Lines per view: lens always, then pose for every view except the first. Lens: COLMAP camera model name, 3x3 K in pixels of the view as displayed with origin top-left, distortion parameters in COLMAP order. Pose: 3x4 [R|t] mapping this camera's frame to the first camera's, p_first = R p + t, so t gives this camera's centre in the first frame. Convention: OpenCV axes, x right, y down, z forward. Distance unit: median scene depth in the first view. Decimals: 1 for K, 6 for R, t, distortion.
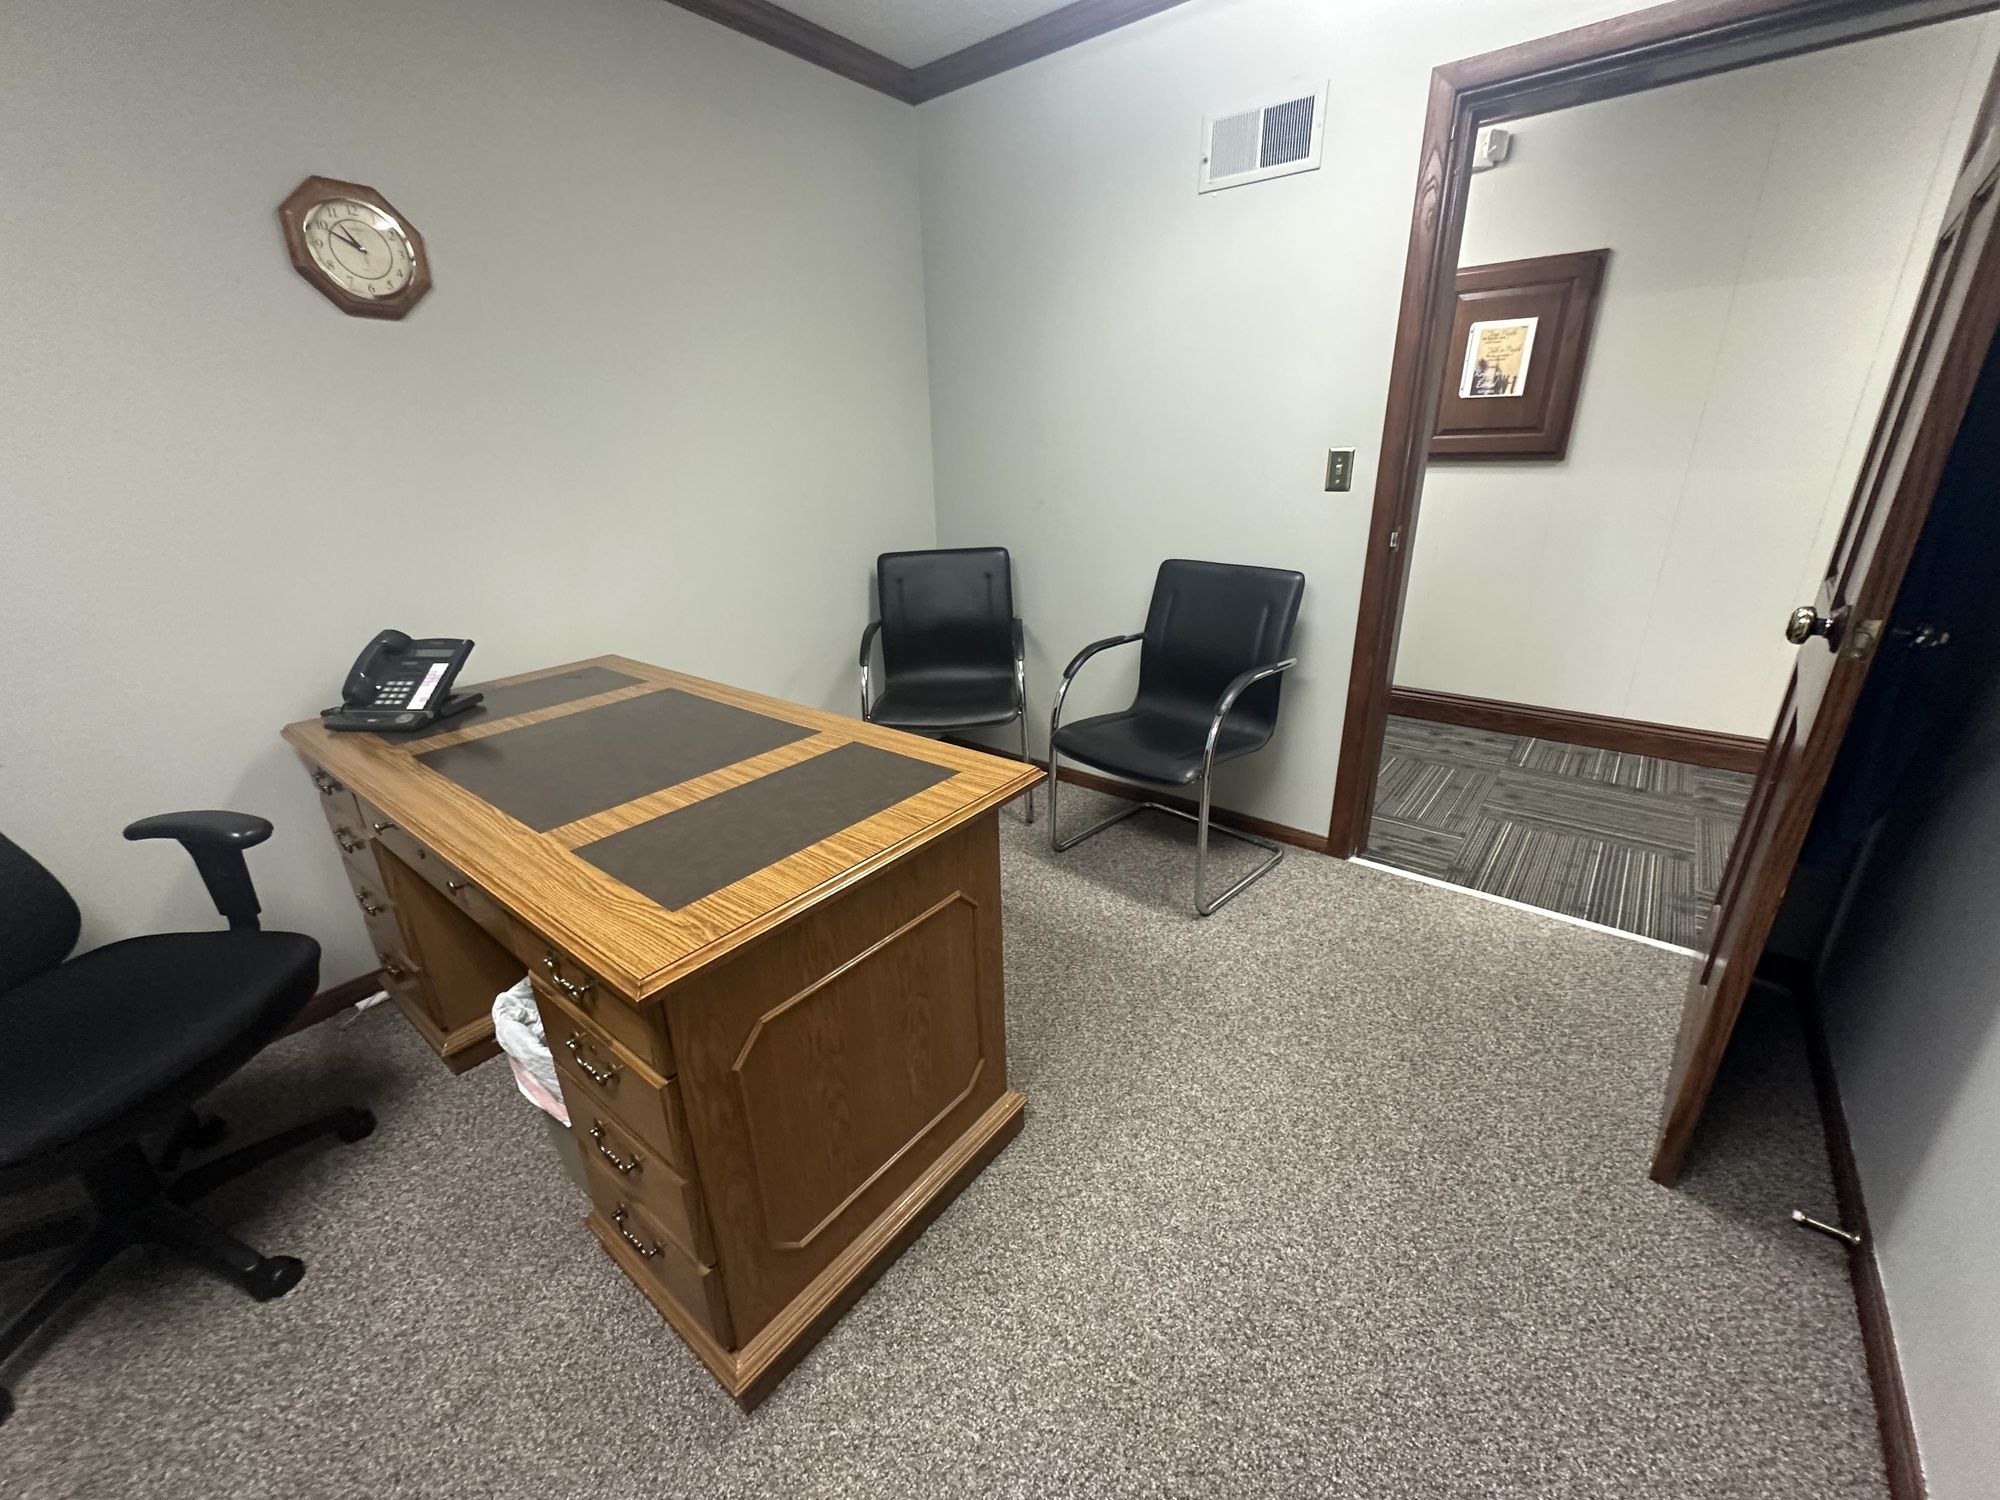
lens RADIAL K [[792.8, 0, 1000.0], [0, 792.8, 750.0], [0, 0, 1]] dist [-0.001155, -0.000060]
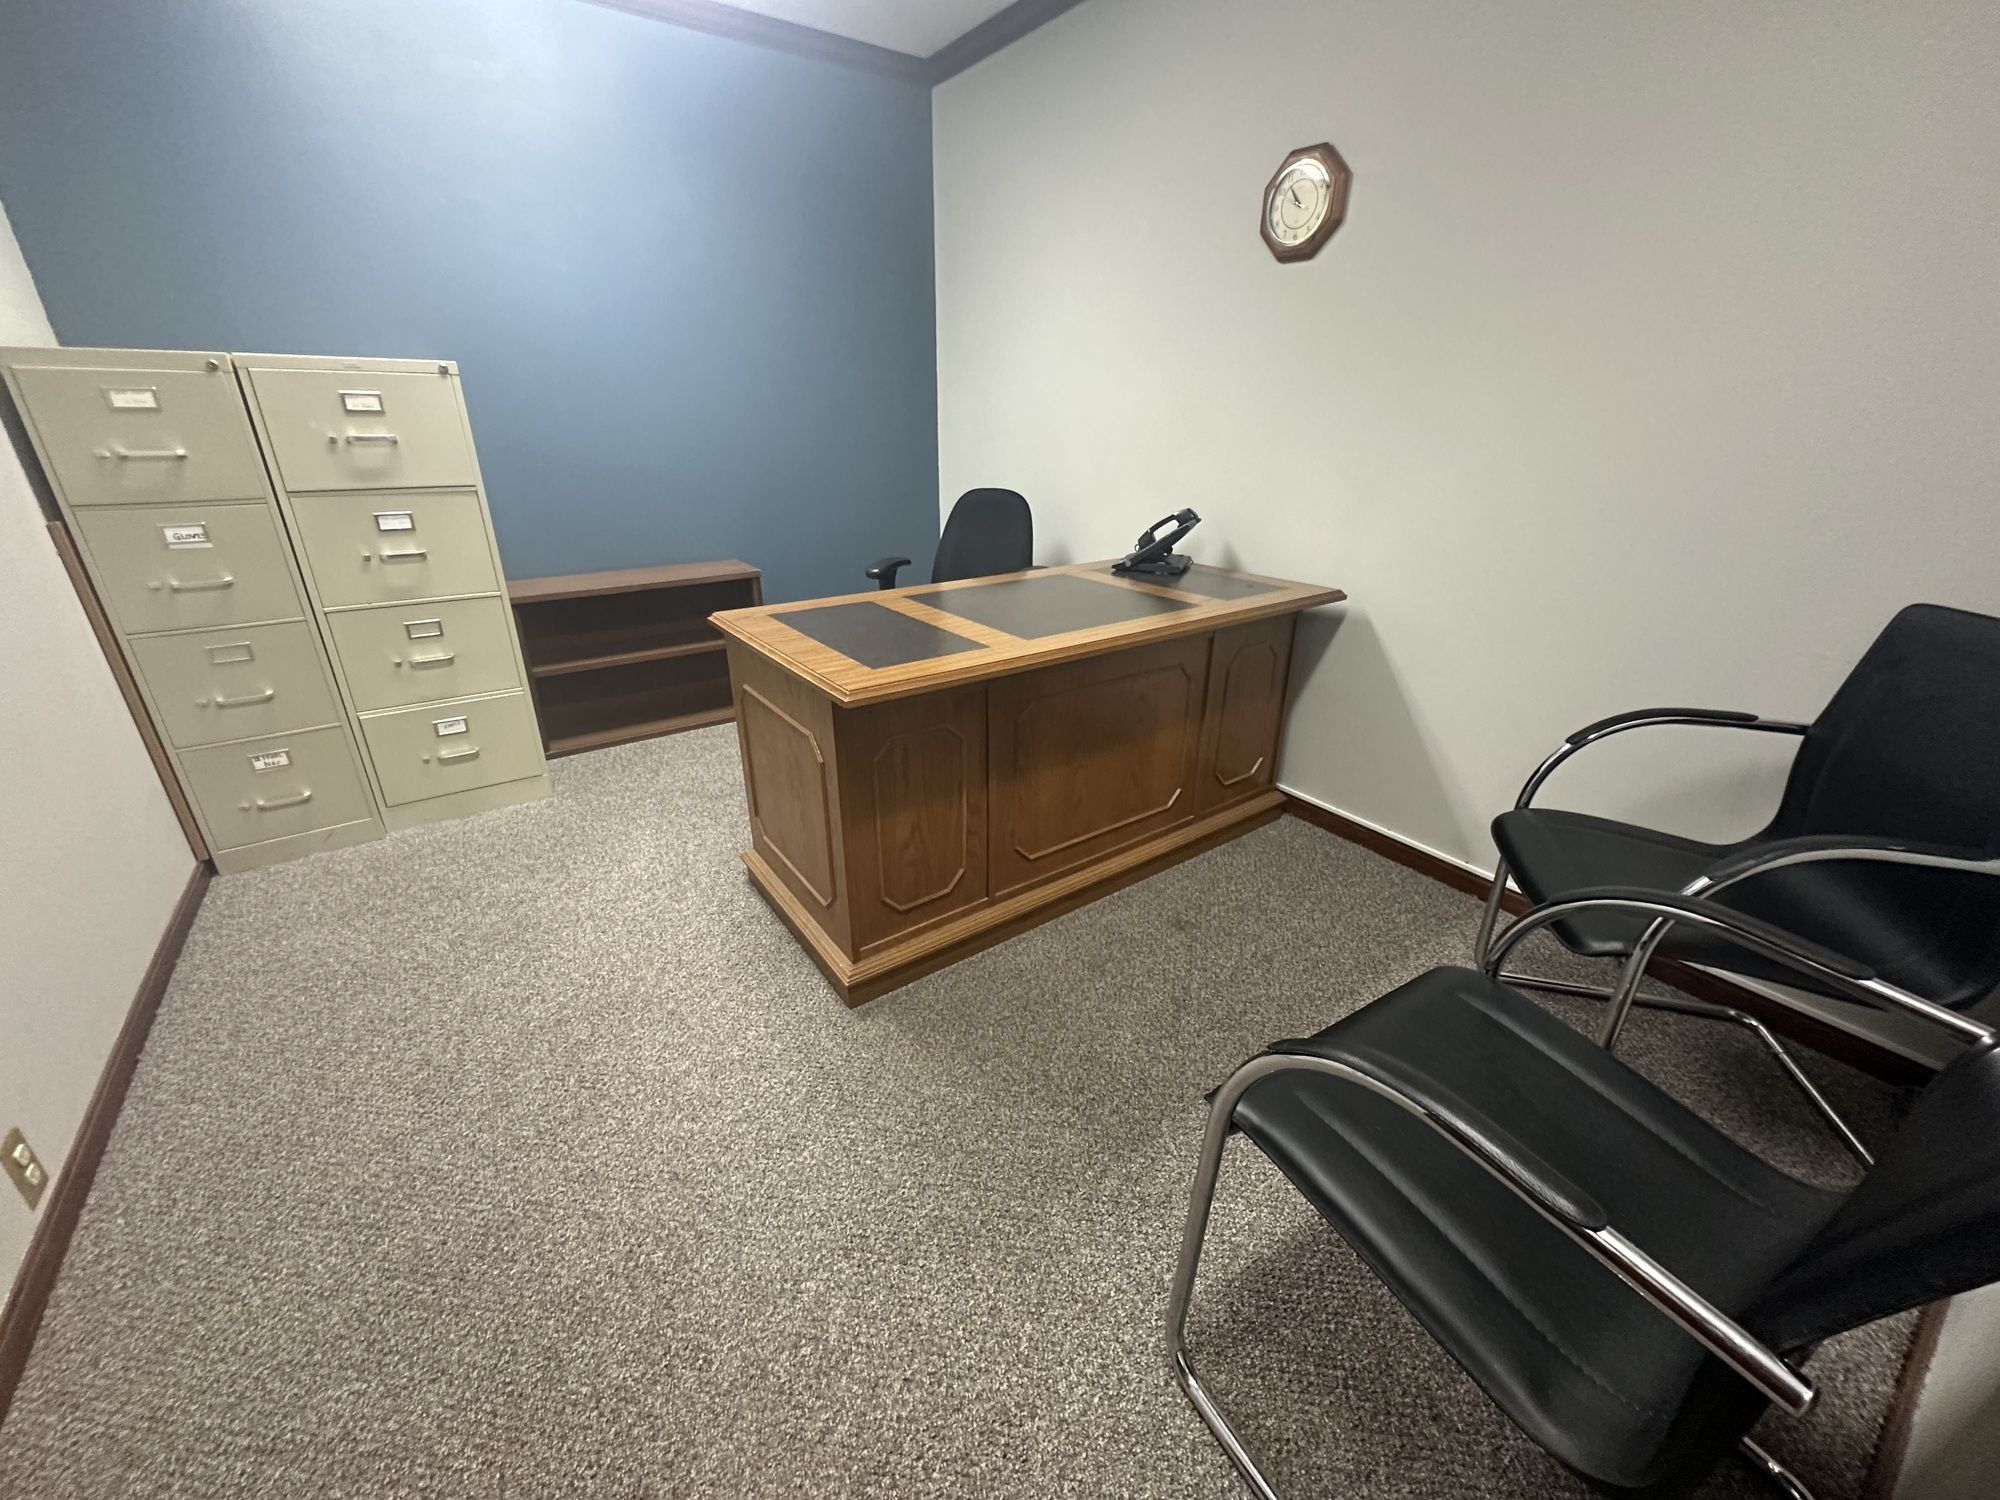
lens RADIAL K [[792.8, 0, 1000.0], [0, 792.8, 750.0], [0, 0, 1]] dist [-0.001155, -0.000060]
pose [[-0.261186, 0.405591, -0.875944, 0.912263], [-0.347941, 0.806884, 0.477362, -0.467544], [0.900399, 0.429457, -0.069625, 1.284718]]
